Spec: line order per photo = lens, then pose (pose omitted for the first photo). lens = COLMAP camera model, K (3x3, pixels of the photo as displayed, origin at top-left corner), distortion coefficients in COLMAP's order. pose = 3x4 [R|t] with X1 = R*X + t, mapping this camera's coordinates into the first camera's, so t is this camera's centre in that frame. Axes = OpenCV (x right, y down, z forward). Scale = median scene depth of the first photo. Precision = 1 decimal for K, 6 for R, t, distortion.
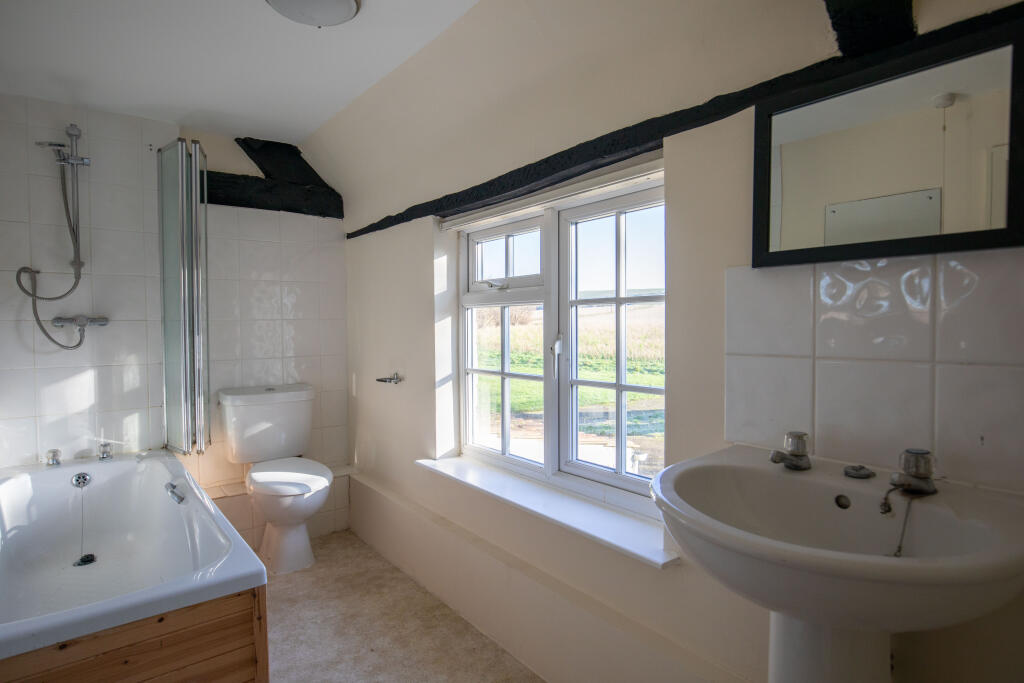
lens RADIAL K [[552.5, 0, 512.6], [0, 552.5, 342.2], [0, 0, 1]] dist [-0.004926, 0.000712]
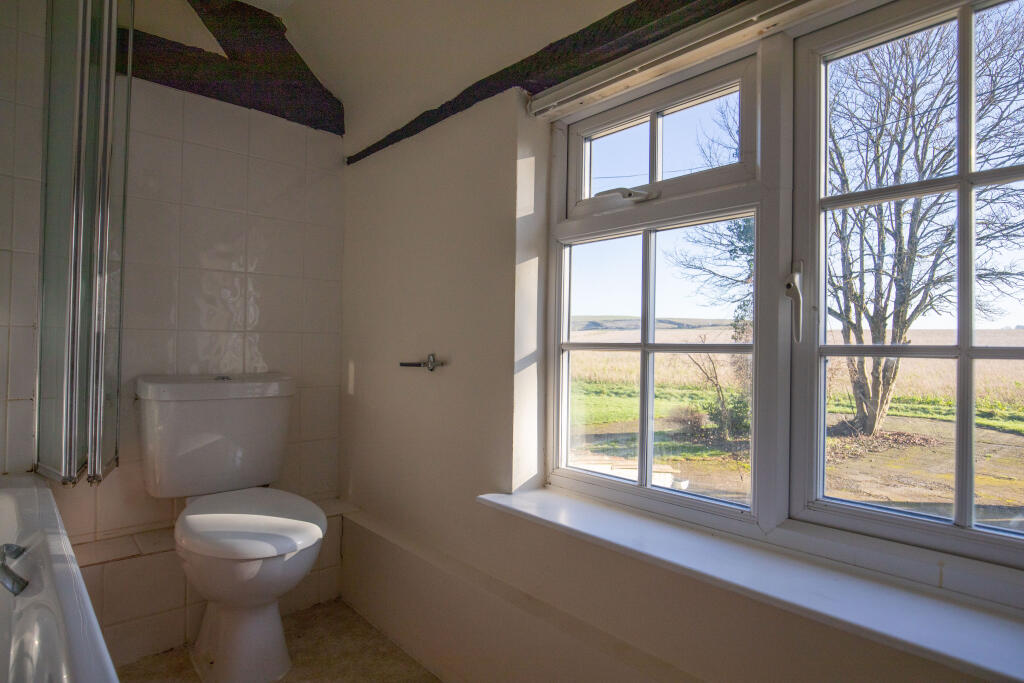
lens RADIAL K [[552.5, 0, 513.4], [0, 552.5, 342.6], [0, 0, 1]] dist [-0.004926, 0.000712]
pose [[0.996392, 0.023596, 0.081520, -0.184404], [-0.020187, 0.998897, -0.042390, 0.073858], [-0.082430, 0.040591, 0.995770, 0.392388]]
